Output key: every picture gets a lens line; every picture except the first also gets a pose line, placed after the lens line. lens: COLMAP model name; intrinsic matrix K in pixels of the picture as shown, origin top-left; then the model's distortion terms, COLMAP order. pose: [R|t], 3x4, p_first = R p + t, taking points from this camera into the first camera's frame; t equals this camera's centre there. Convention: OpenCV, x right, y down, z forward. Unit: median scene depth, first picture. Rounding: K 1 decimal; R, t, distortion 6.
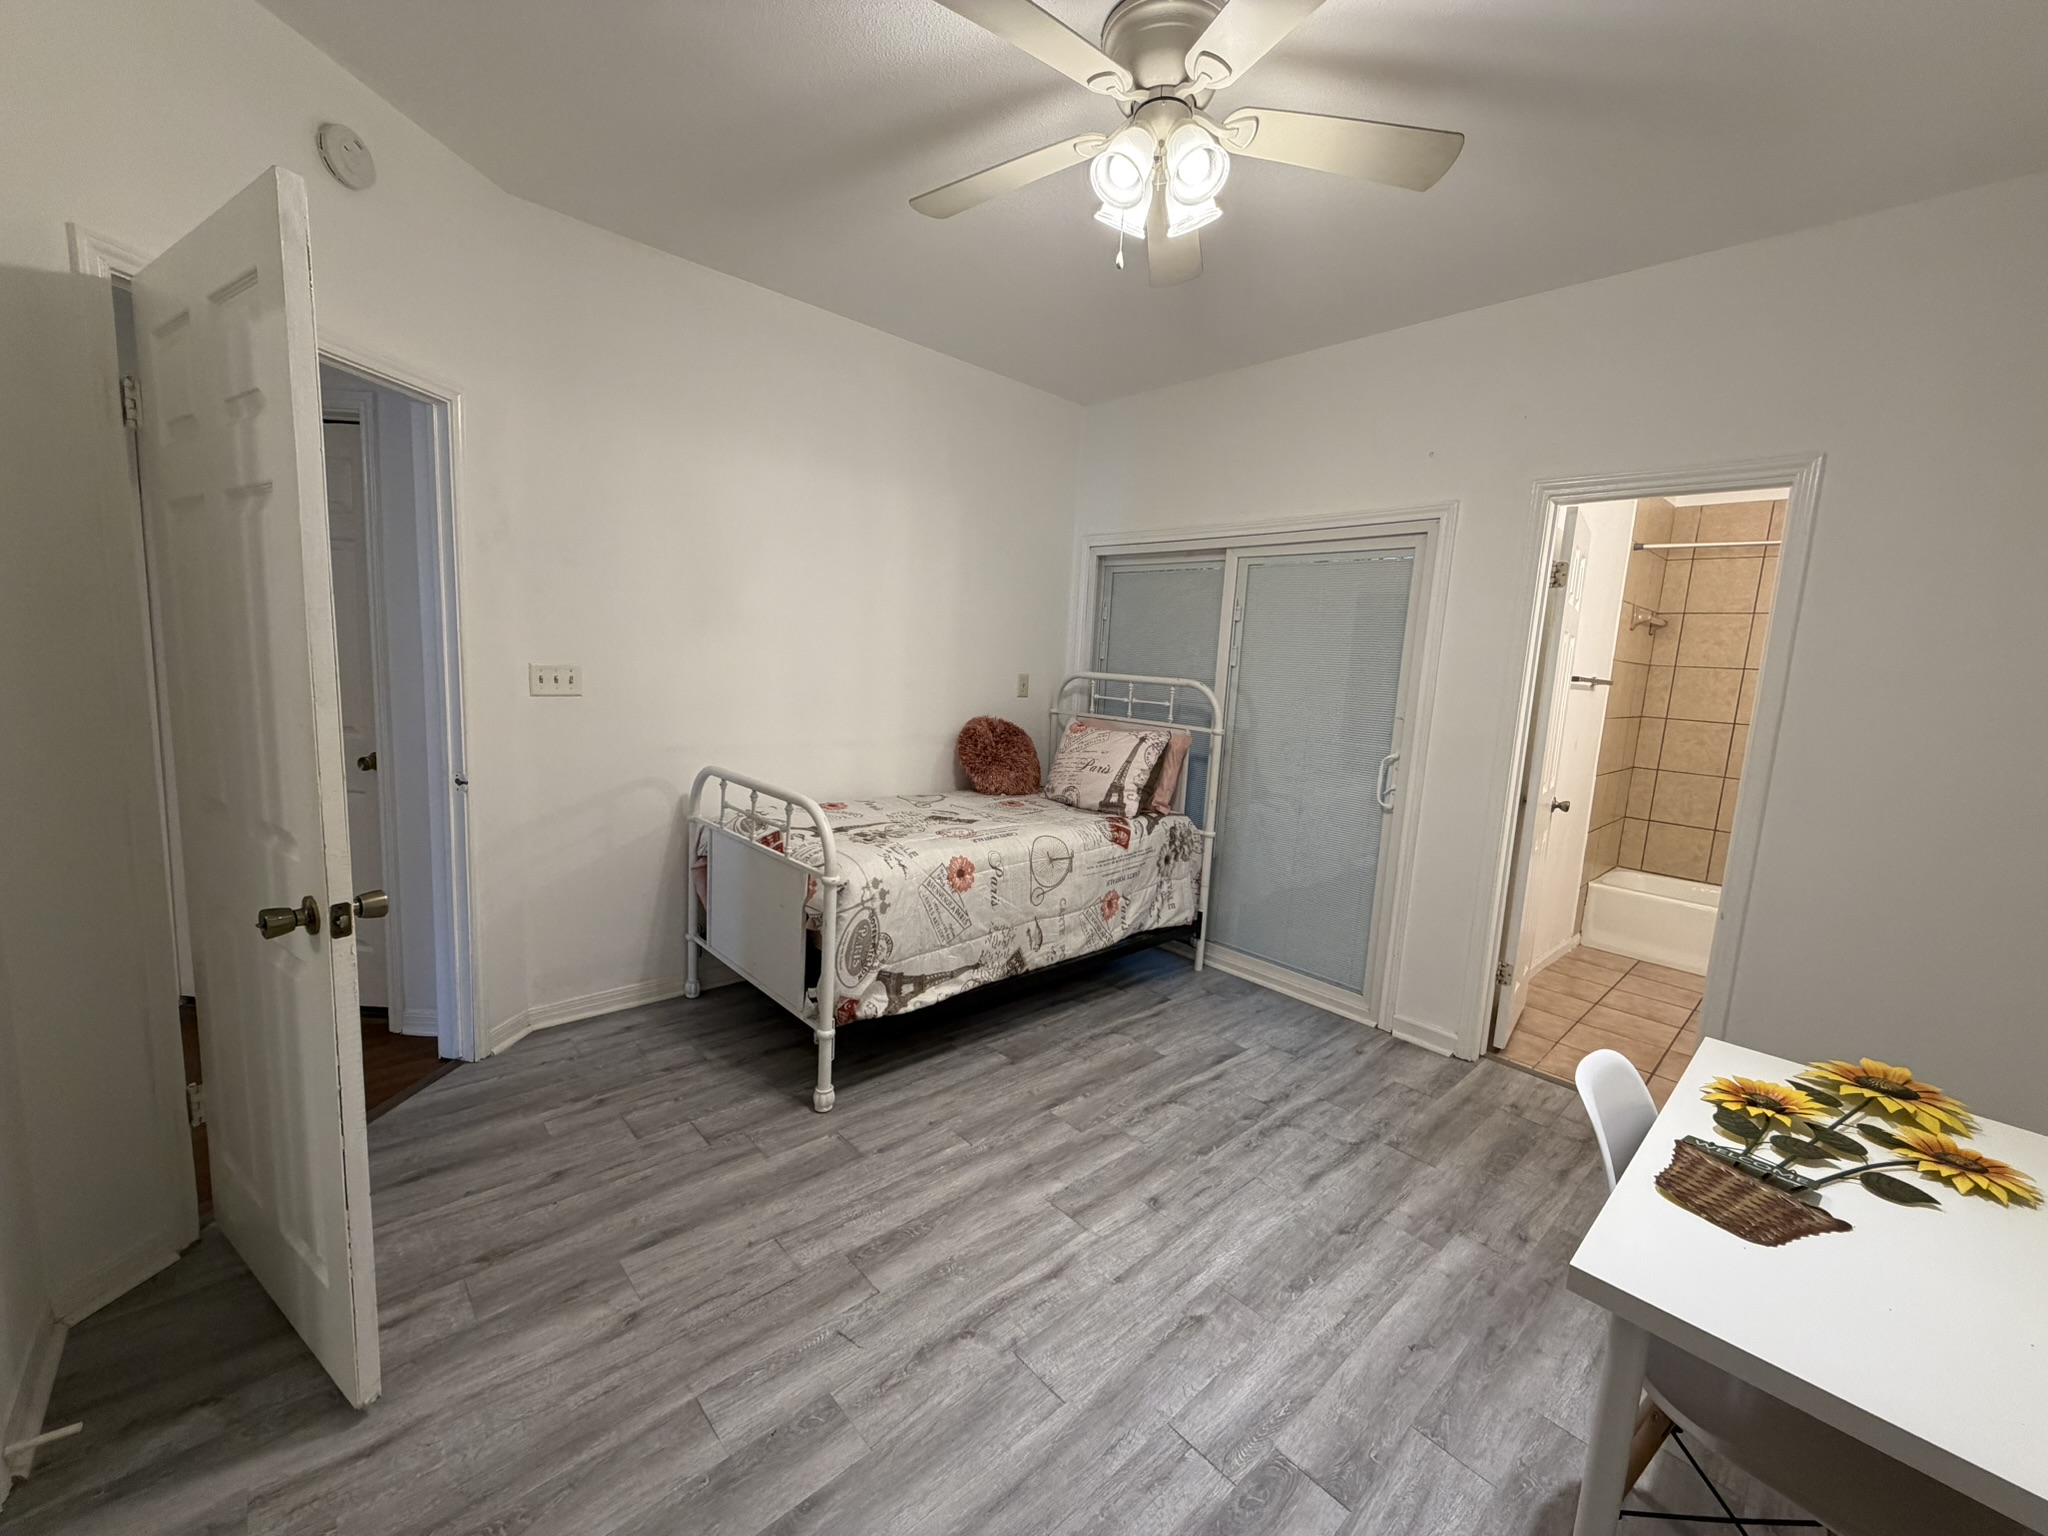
lens RADIAL K [[815.4, 0, 1022.6], [0, 815.4, 768.1], [0, 0, 1]] dist [-0.001083, 0.002594]
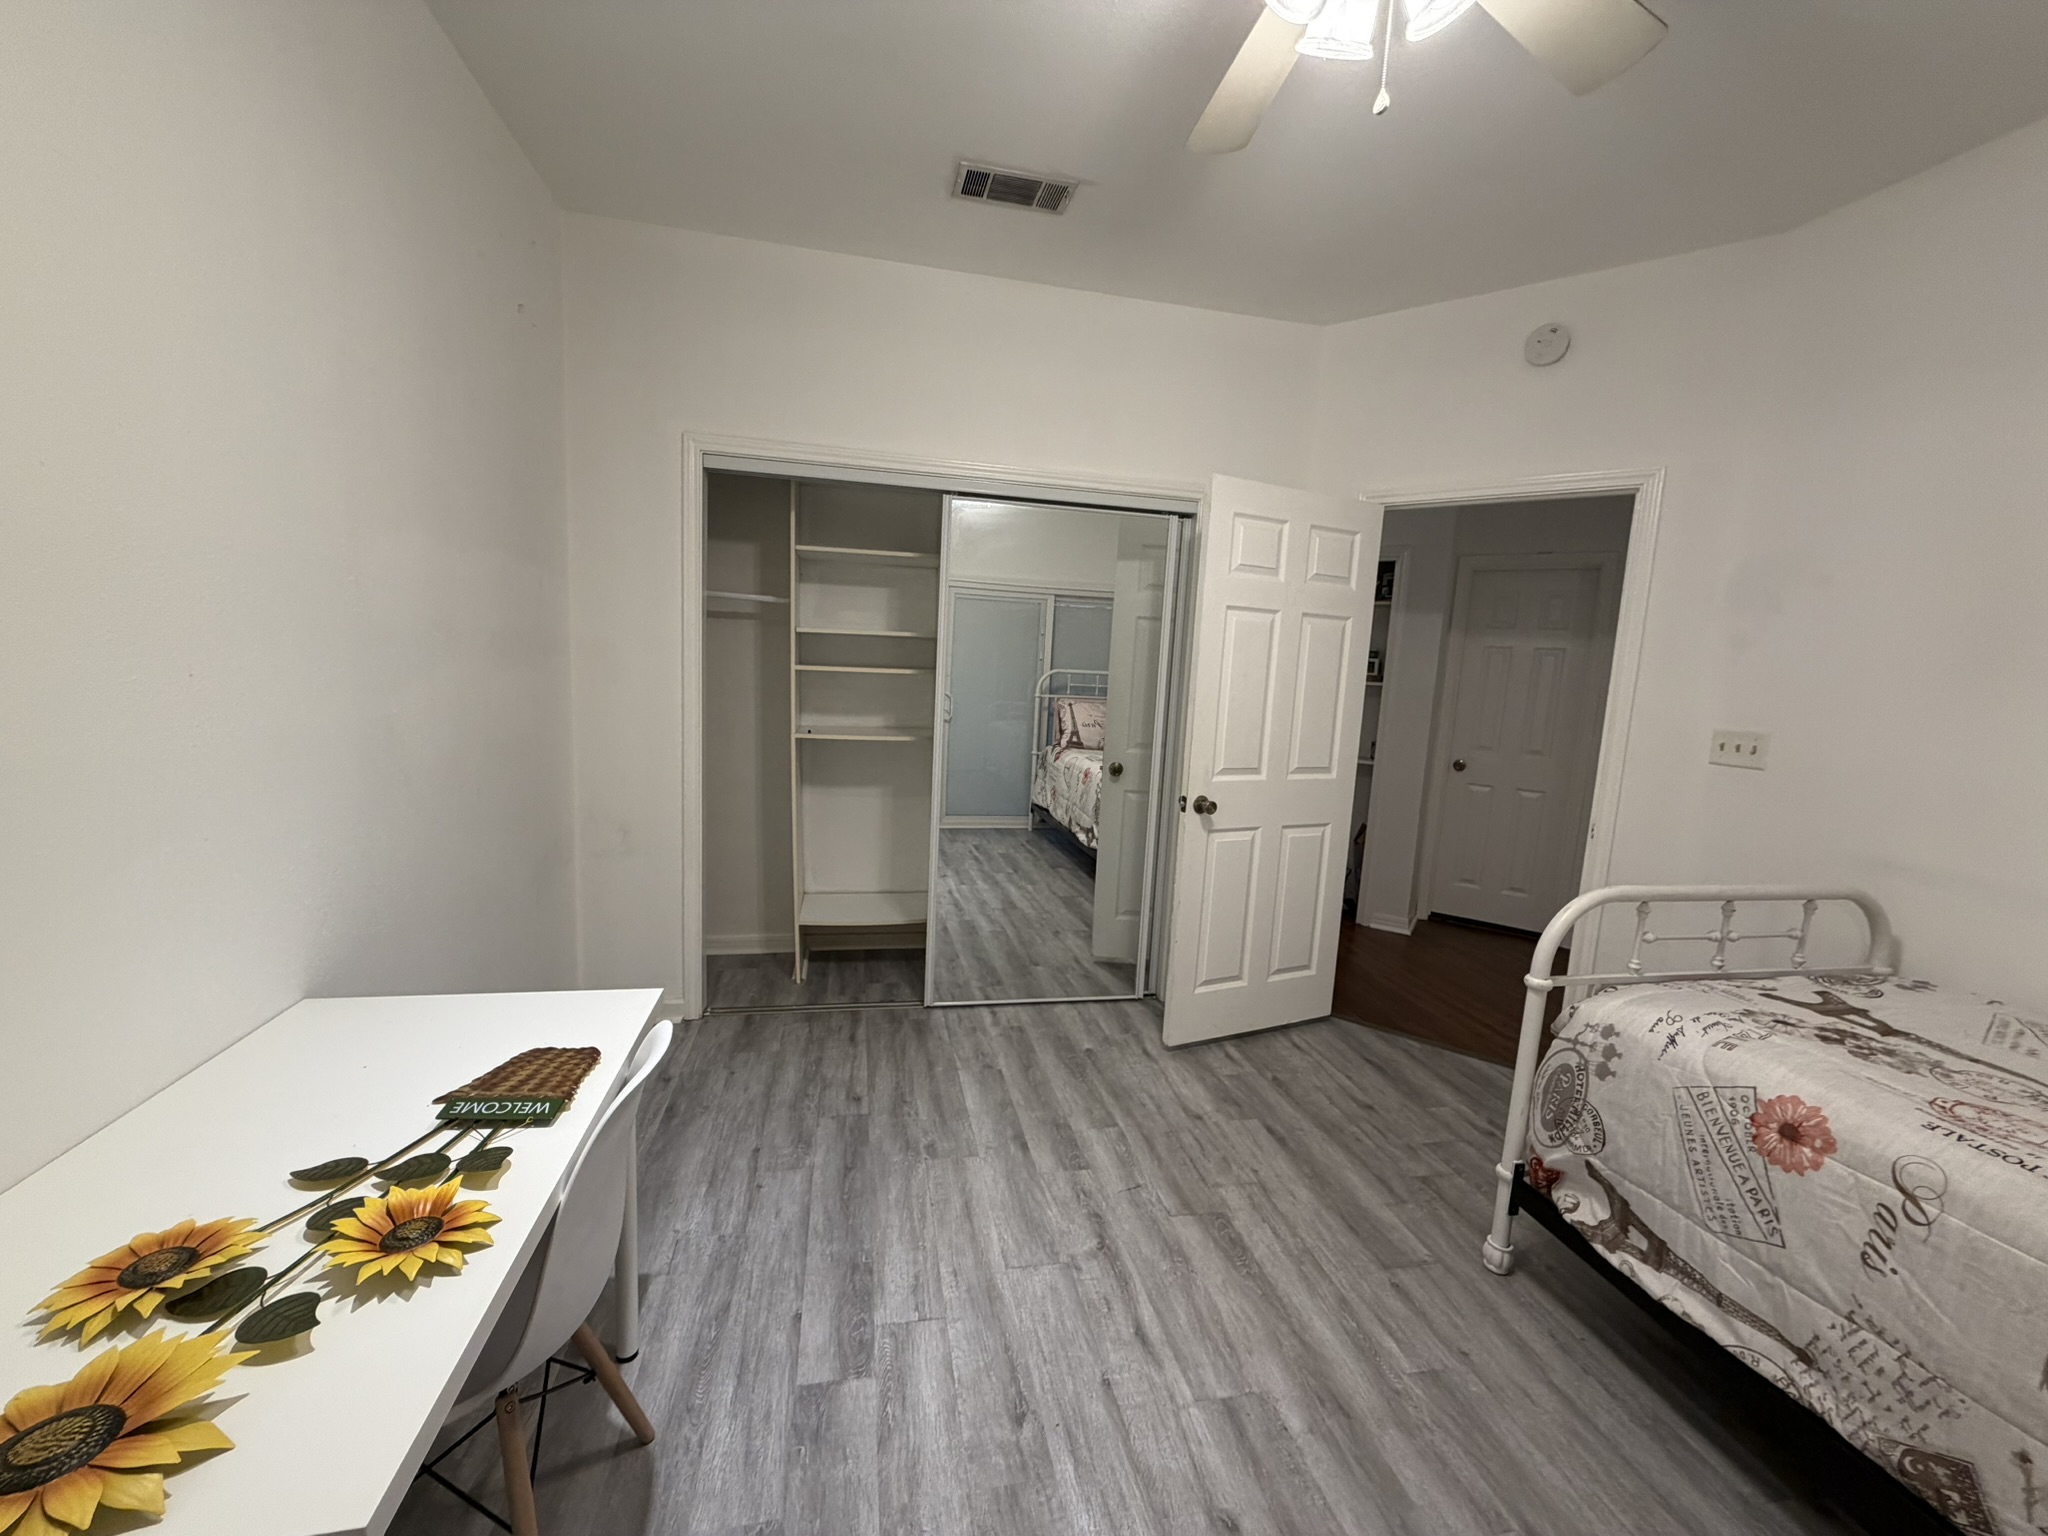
lens RADIAL K [[815.4, 0, 1019.1], [0, 815.4, 772.6], [0, 0, 1]] dist [-0.001083, 0.002594]
pose [[-0.515073, 0.034873, -0.856437, 0.797185], [-0.195747, 0.967982, 0.157140, -0.095172], [0.834495, 0.248584, -0.491755, 1.083822]]
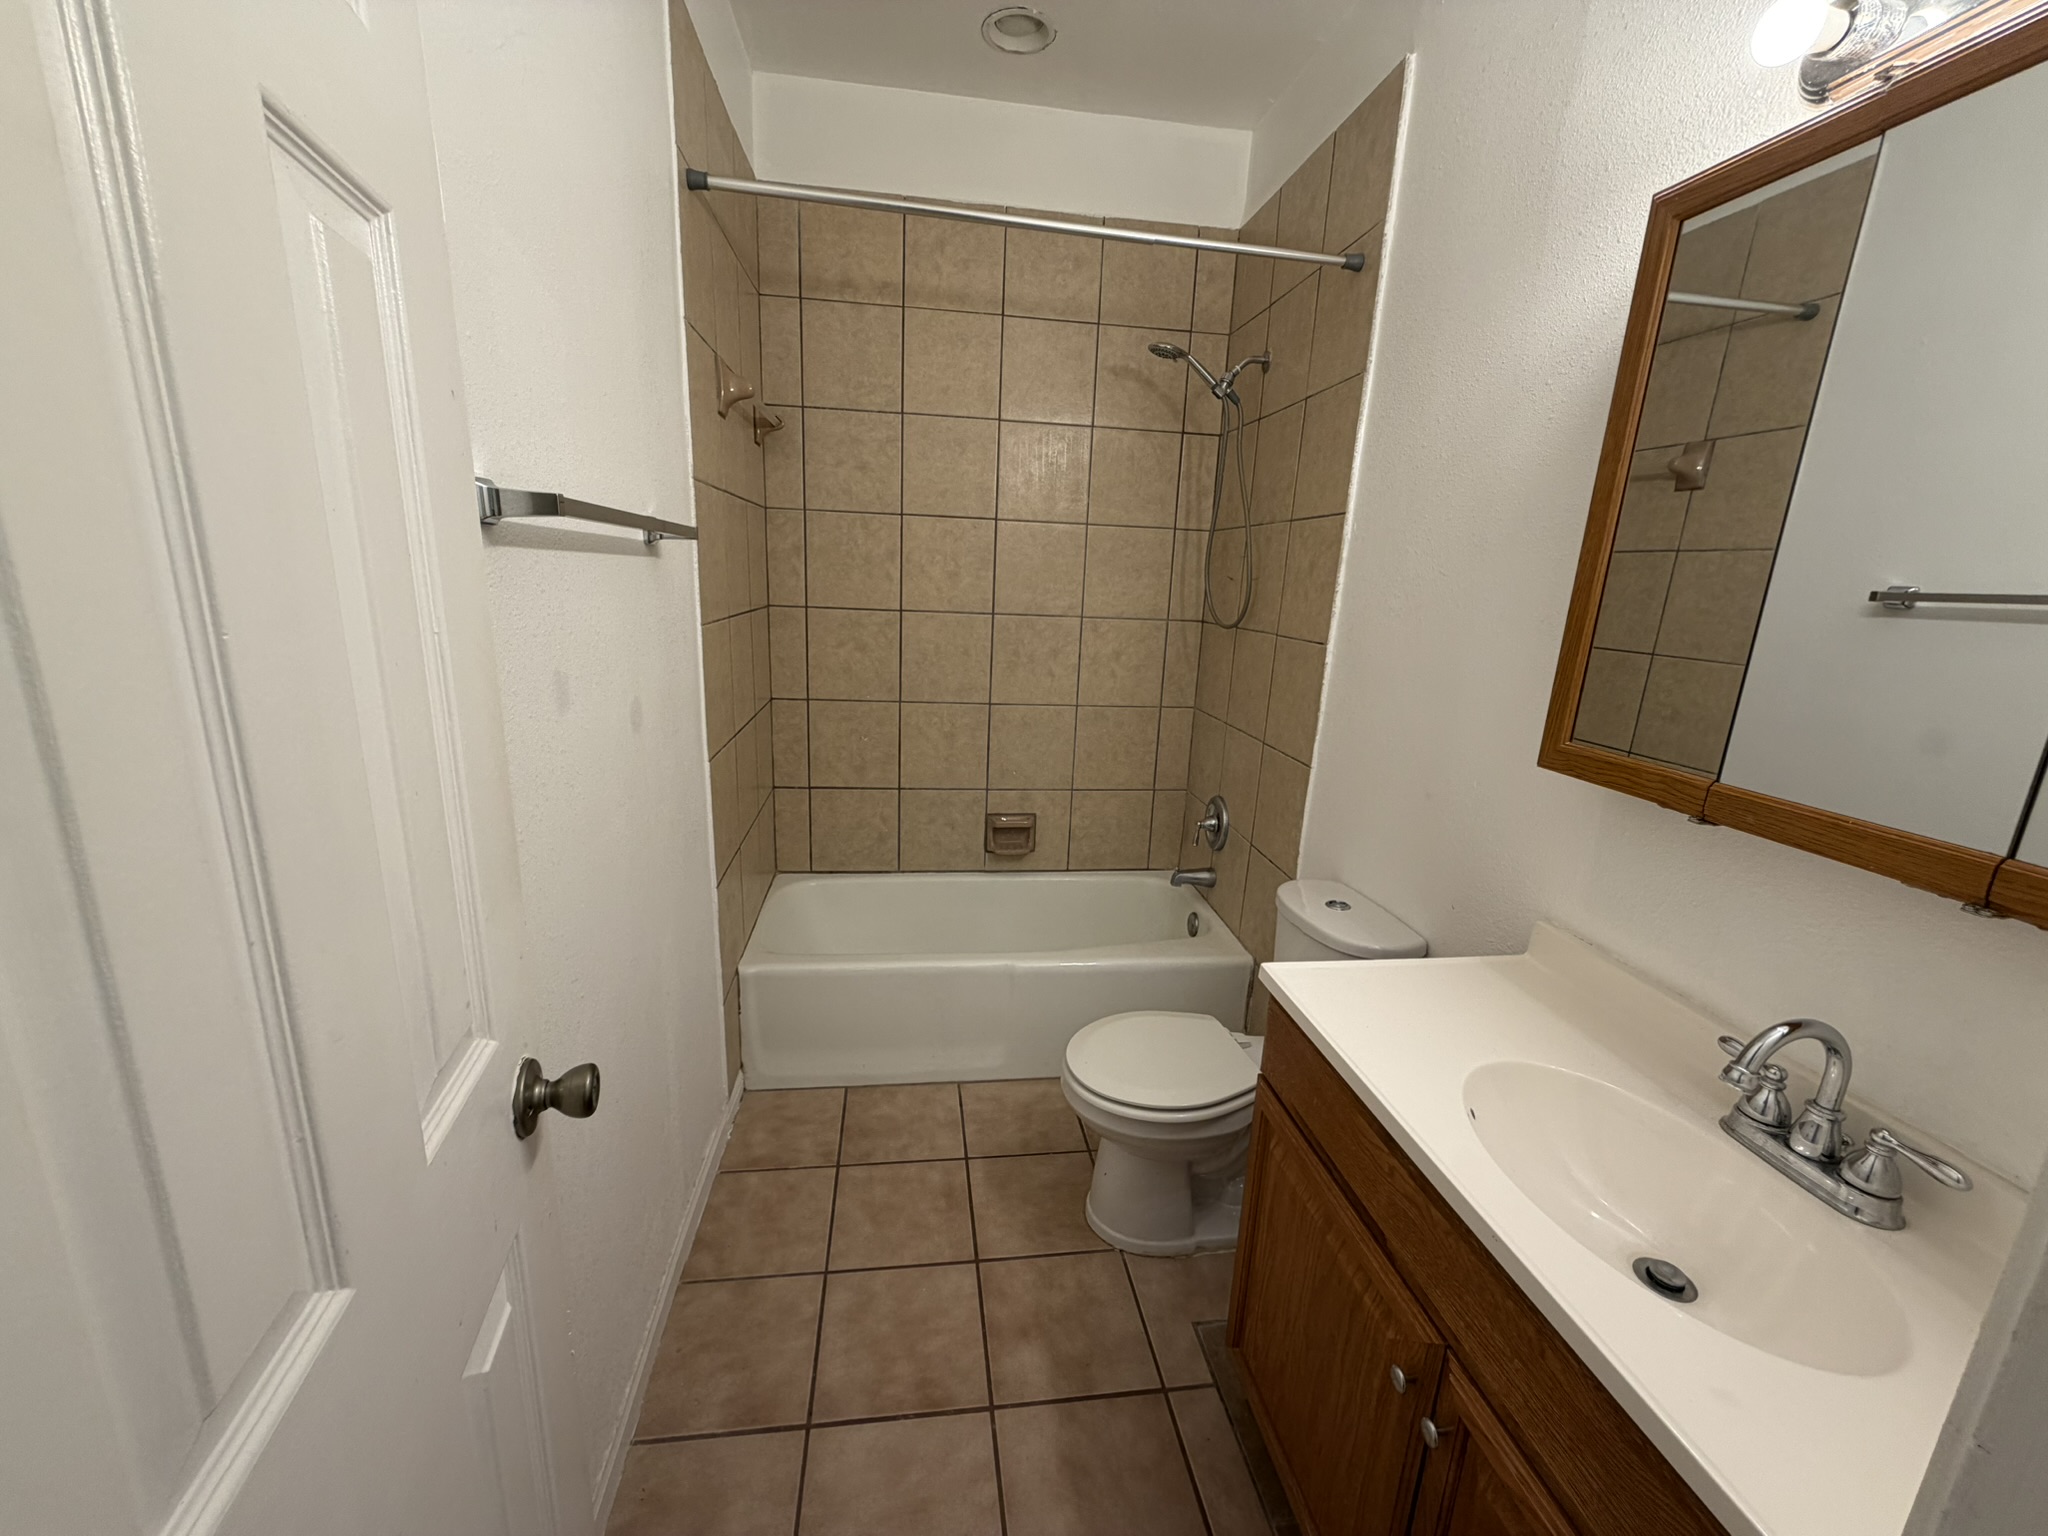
lens RADIAL K [[815.4, 0, 1029.5], [0, 815.4, 772.4], [0, 0, 1]] dist [-0.001083, 0.002594]
pose [[0.568545, -0.224257, 0.791496, 0.477008], [0.100820, 0.973868, 0.203509, -0.056603], [-0.816451, -0.035905, 0.576298, 0.640560]]
